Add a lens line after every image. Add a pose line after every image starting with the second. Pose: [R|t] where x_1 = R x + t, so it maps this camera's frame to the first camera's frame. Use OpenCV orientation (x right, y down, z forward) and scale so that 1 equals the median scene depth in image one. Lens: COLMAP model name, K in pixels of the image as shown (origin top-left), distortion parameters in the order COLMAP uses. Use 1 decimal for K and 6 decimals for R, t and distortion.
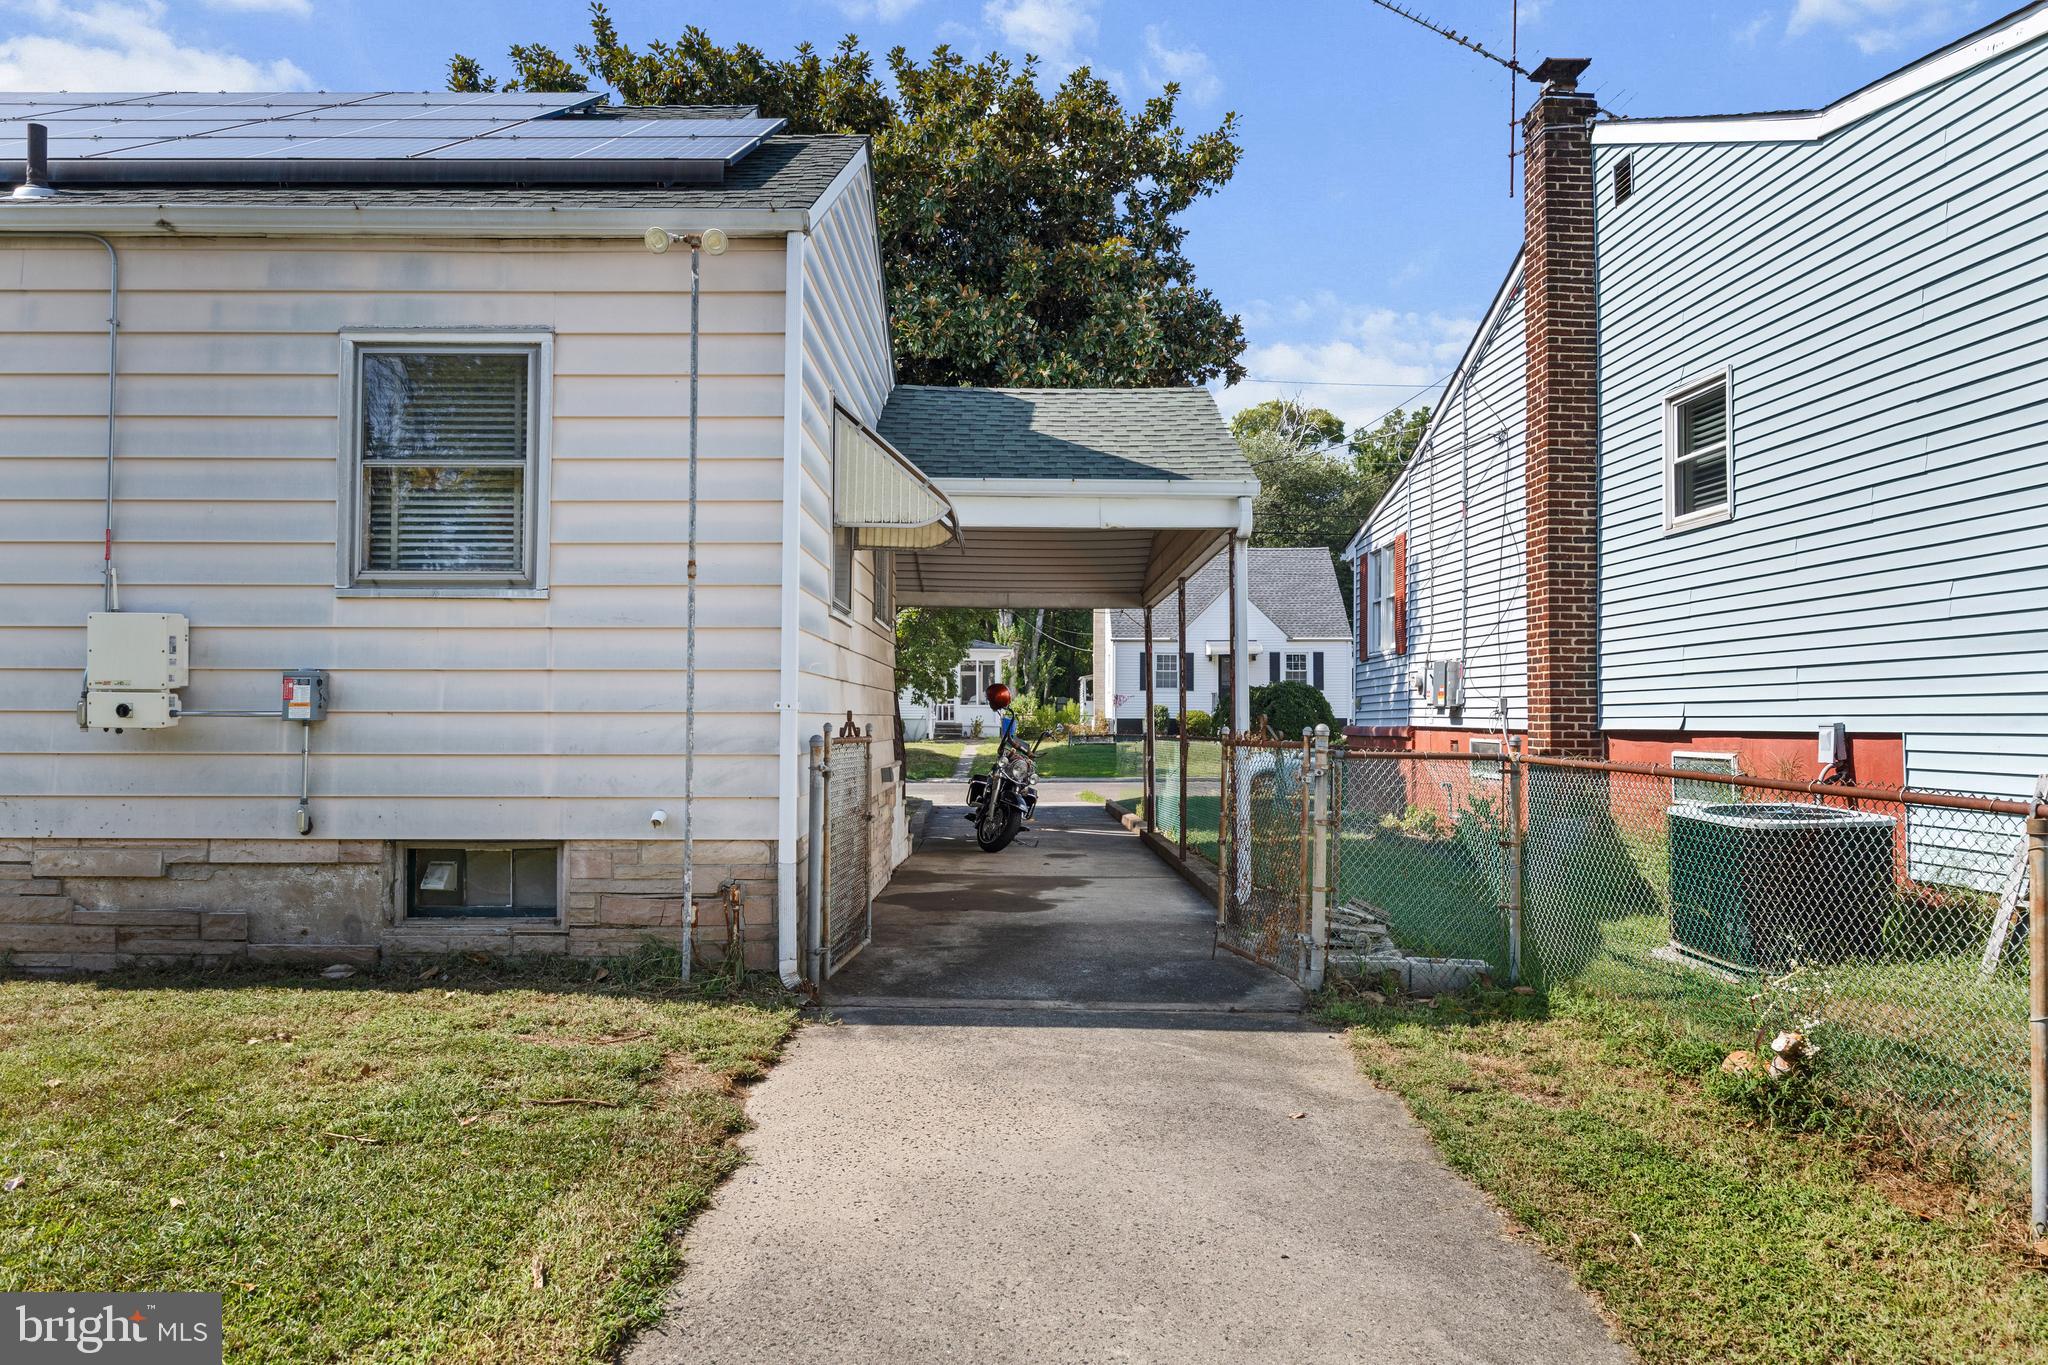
lens RADIAL K [[1339.1, 0, 1026.8], [0, 1339.1, 658.6], [0, 0, 1]] dist [-0.000471, -0.001235]
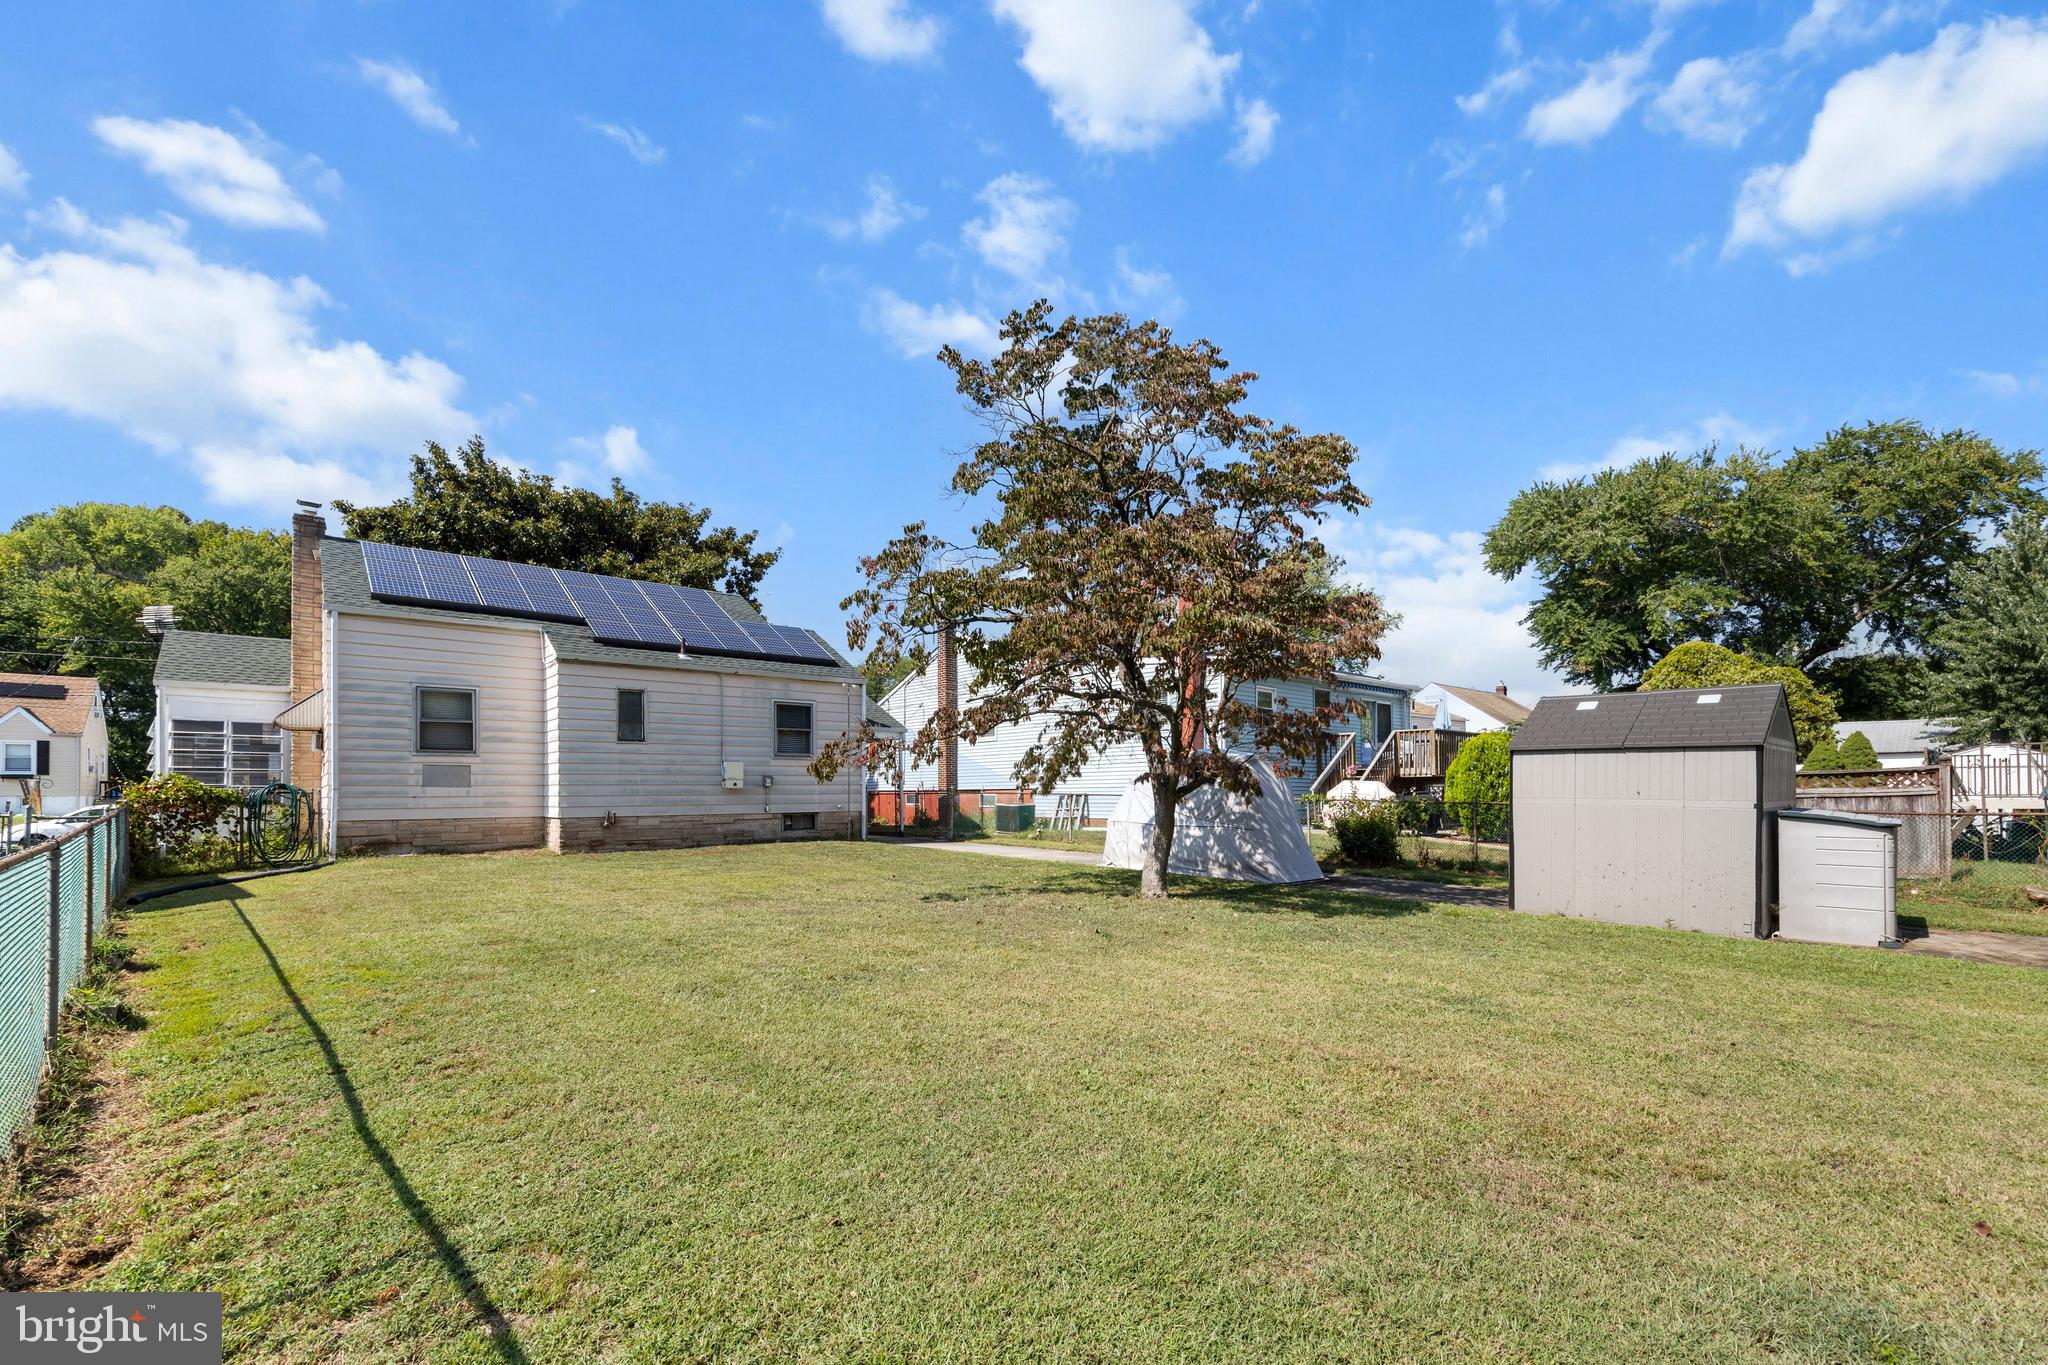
lens RADIAL K [[815.6, 0, 1024.0], [0, 815.6, 682.5], [0, 0, 1]] dist [-0.000871, 0.000231]
pose [[0.771396, 0.075579, 0.631851, -1.605440], [-0.018862, 0.995201, -0.096014, -0.053418], [-0.636075, 0.062147, 0.769120, -1.647795]]
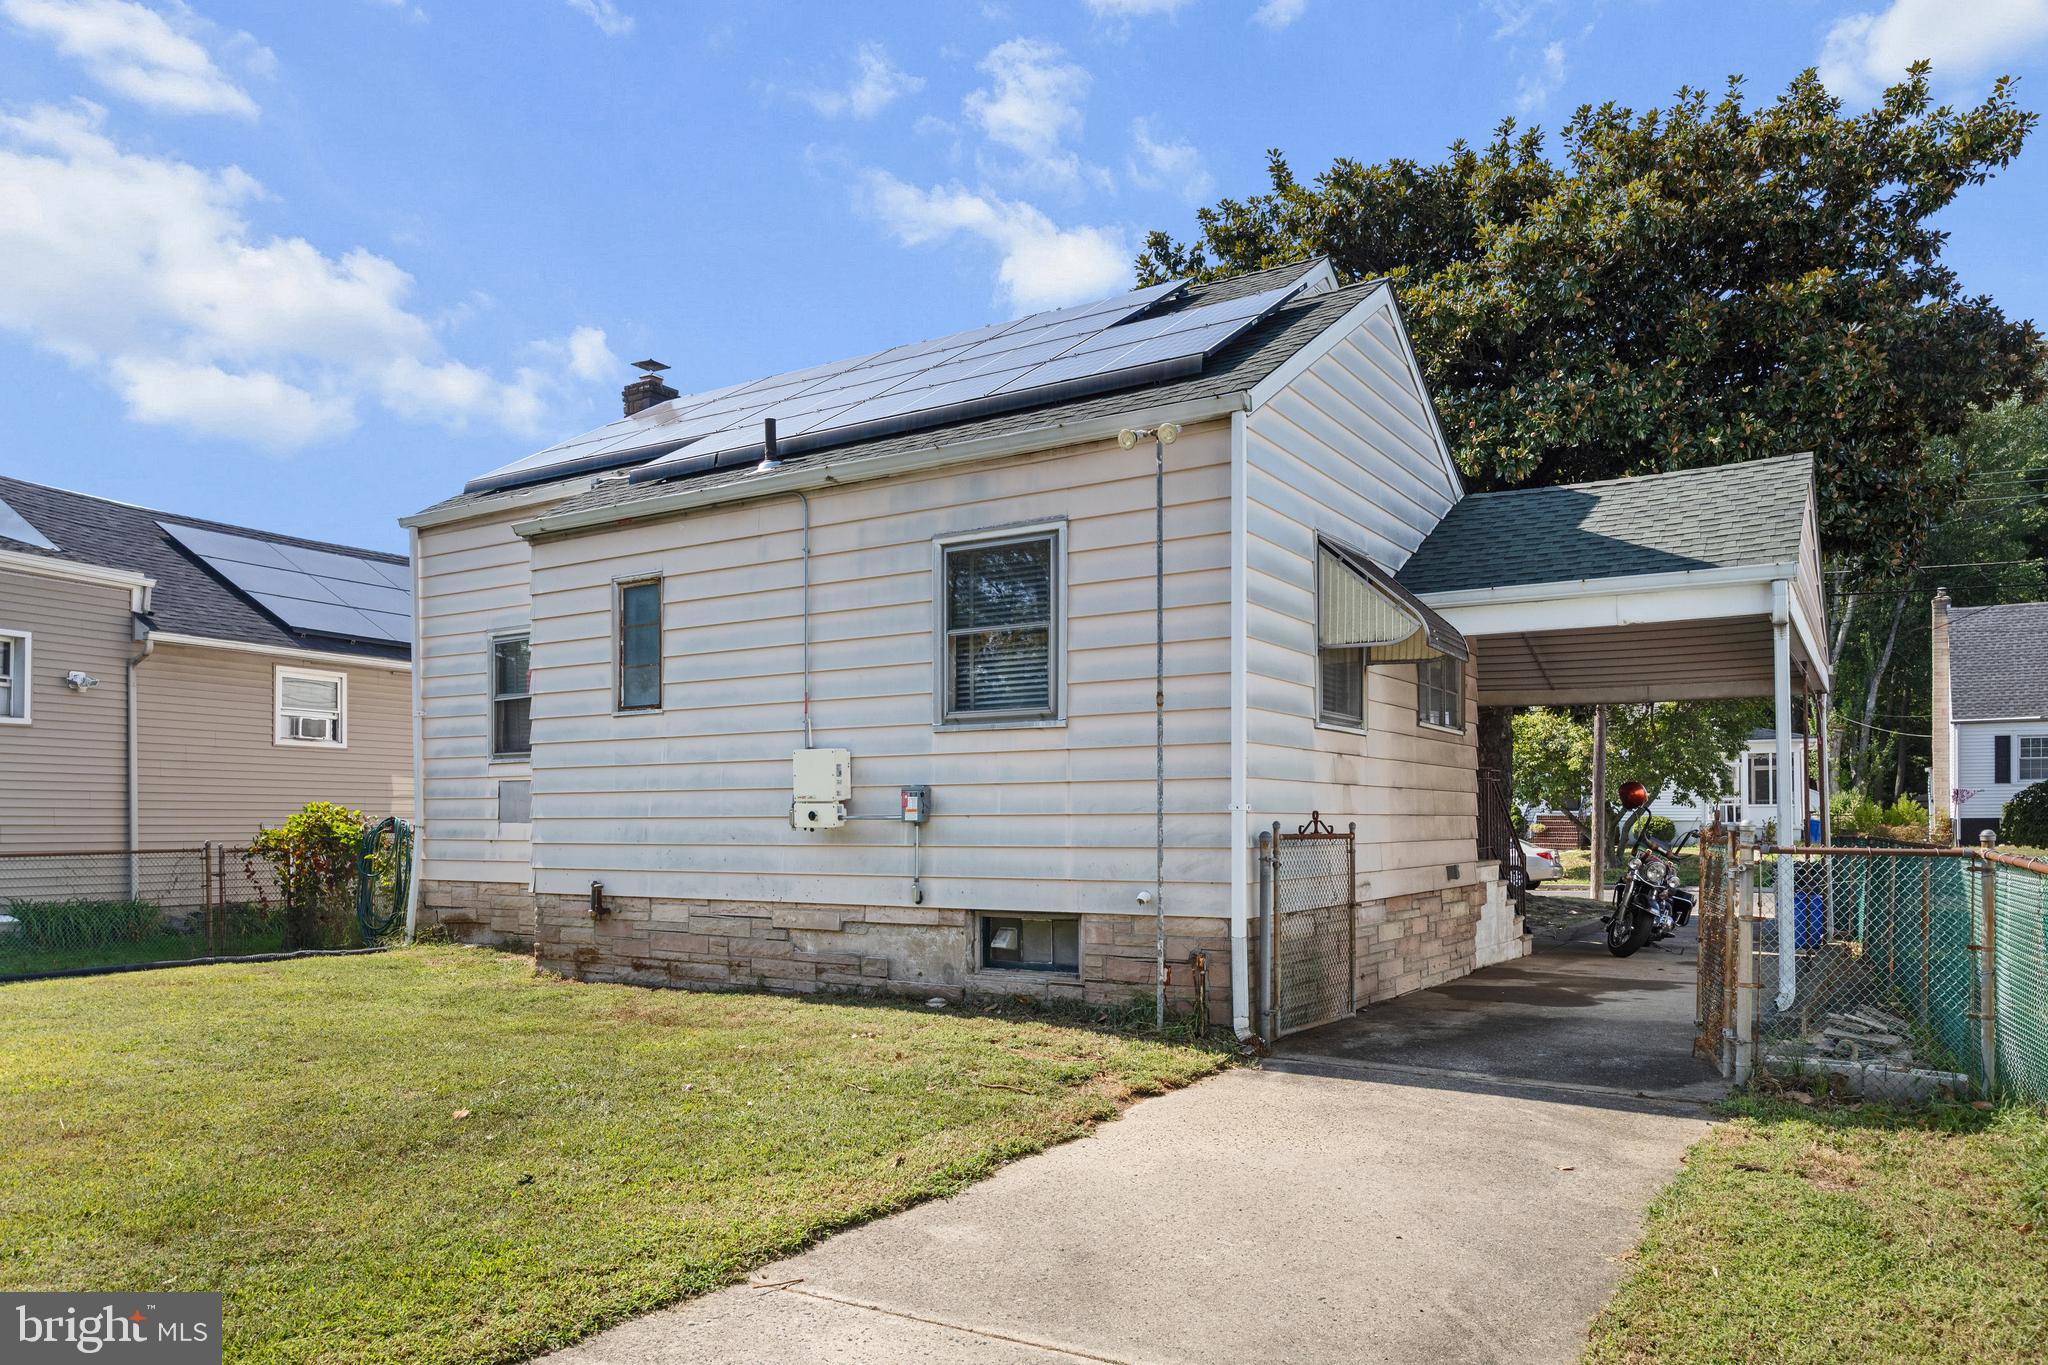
lens RADIAL K [[1388.4, 0, 1024.6], [0, 1388.4, 772.5], [0, 0, 1]] dist [-0.002109, 0.001342]
pose [[0.844245, -0.025496, -0.535350, 0.324662], [0.029904, 0.999553, -0.000446, -0.001228], [0.535122, -0.015633, 0.844630, -0.155331]]
